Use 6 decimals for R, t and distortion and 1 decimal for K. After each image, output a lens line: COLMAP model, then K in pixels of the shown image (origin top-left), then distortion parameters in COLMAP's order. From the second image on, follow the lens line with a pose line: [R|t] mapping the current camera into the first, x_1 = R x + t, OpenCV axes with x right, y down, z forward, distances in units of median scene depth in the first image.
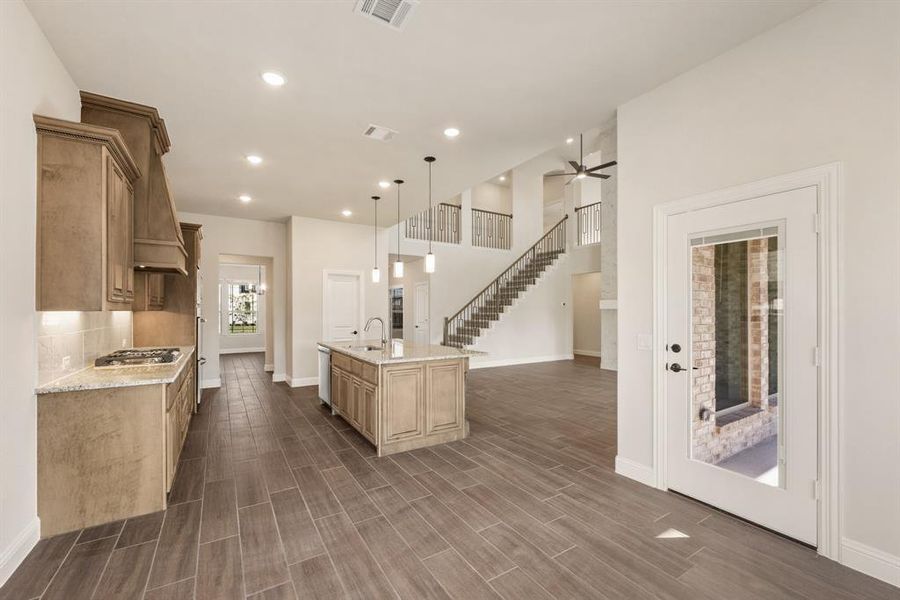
lens RADIAL K [[369.9, 0, 453.7], [0, 369.9, 304.3], [0, 0, 1]] dist [-0.000616, 0.000525]
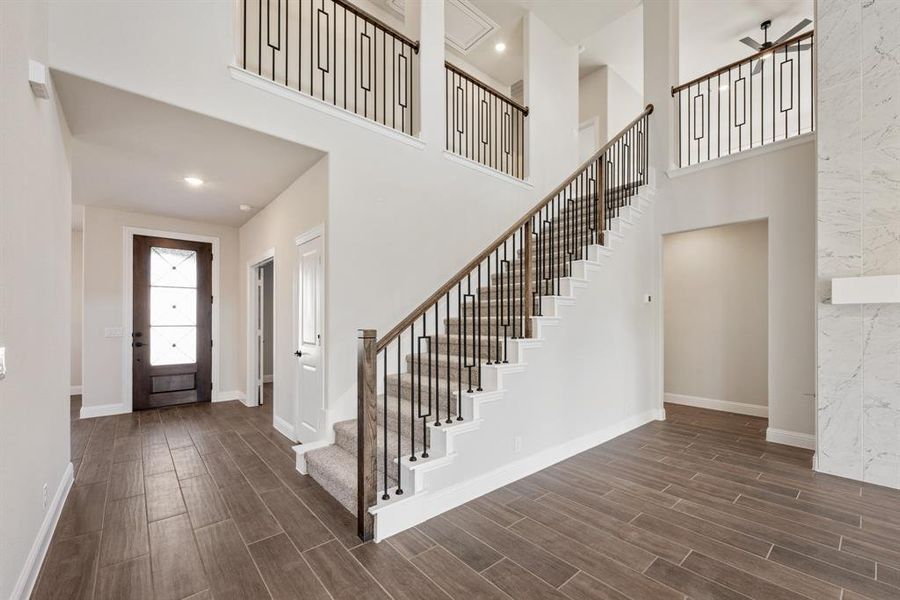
lens RADIAL K [[369.9, 0, 463.0], [0, 369.9, 318.5], [0, 0, 1]] dist [-0.000616, 0.000525]
pose [[0.985832, 0.003542, 0.167700, 0.001077], [-0.005000, 0.999953, 0.008276, 0.021310], [-0.167663, -0.008997, 0.985803, 0.633366]]
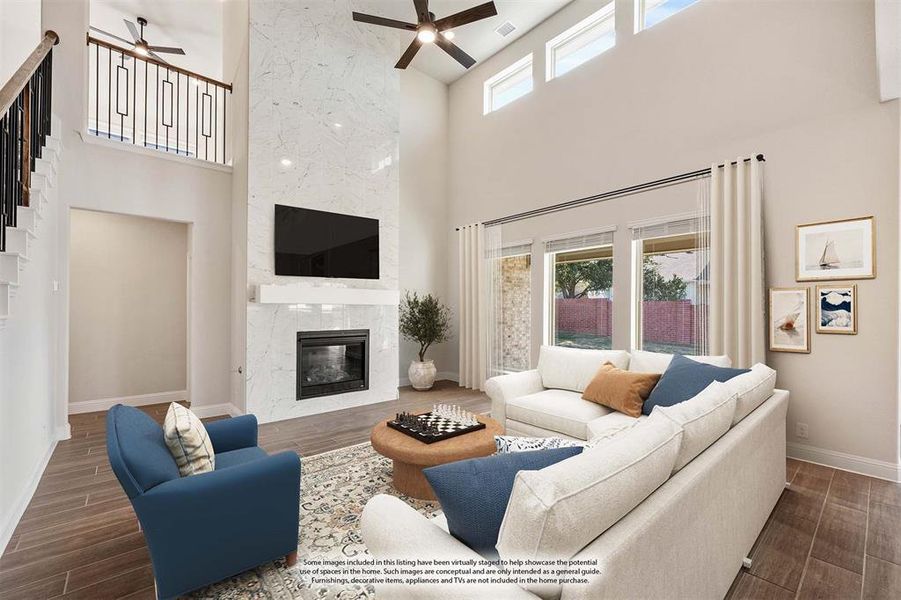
lens RADIAL K [[370.3, 0, 452.5], [0, 370.3, 309.1], [0, 0, 1]] dist [-0.000616, 0.000525]
pose [[-0.144814, 0.000008, 0.989459, -0.104030], [-0.018120, 0.999832, -0.002660, 0.015069], [-0.989293, -0.018314, -0.144790, 0.726741]]
